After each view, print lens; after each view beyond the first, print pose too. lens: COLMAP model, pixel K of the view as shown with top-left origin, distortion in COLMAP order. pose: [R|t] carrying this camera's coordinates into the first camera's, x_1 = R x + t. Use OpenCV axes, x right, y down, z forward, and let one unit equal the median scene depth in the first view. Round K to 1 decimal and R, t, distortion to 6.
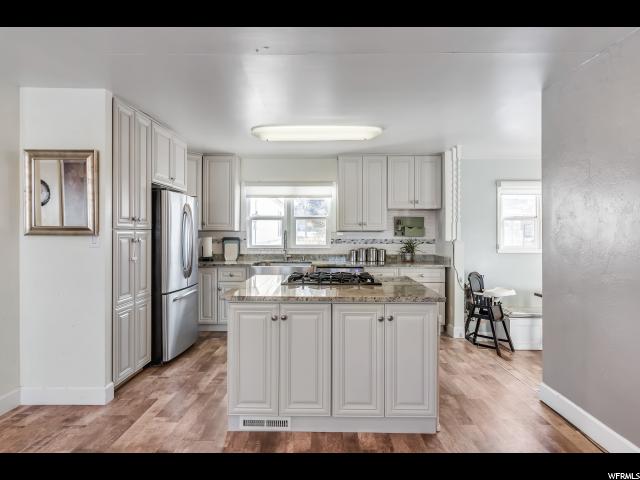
lens RADIAL K [[363.7, 0, 320.3], [0, 363.7, 235.1], [0, 0, 1]] dist [-0.003047, 0.000523]
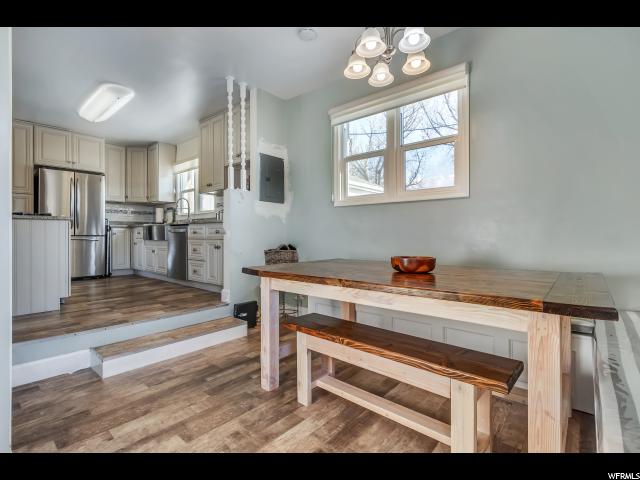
lens RADIAL K [[312.7, 0, 319.7], [0, 312.7, 236.3], [0, 0, 1]] dist [0.016438, 0.000025]
pose [[0.767706, -0.001320, -0.640801, 0.968269], [0.001370, 0.999999, -0.000418, 0.120257], [0.640801, -0.000558, 0.767707, 0.522665]]
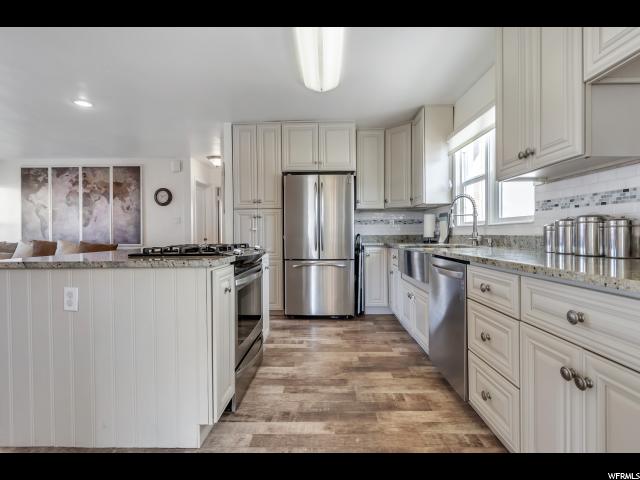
lens RADIAL K [[313.5, 0, 321.5], [0, 313.5, 237.1], [0, 0, 1]] dist [-0.003643, -0.000744]
pose [[0.007492, 0.008588, -0.999935, 0.456658], [0.005268, 0.999949, 0.008628, 0.054794], [0.999958, -0.005333, 0.007447, 0.801600]]
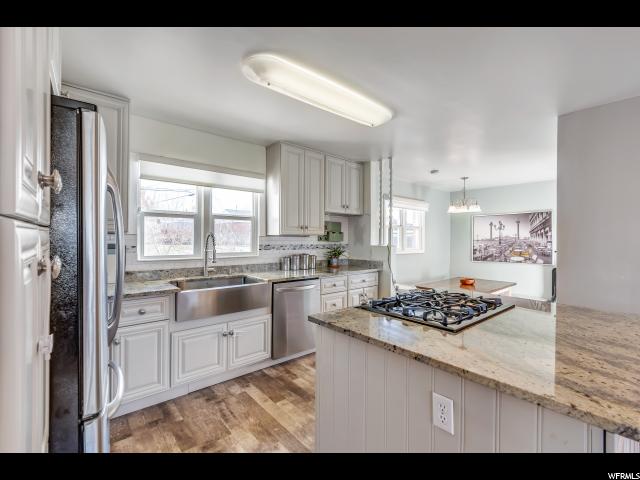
lens RADIAL K [[285.8, 0, 318.5], [0, 285.8, 241.1], [0, 0, 1]] dist [0.001693, -0.000588]
pose [[0.743082, -0.001606, 0.669198, -0.326191], [-0.006049, 0.999940, 0.009116, -0.004246], [-0.669173, -0.010822, 0.743028, 0.480782]]
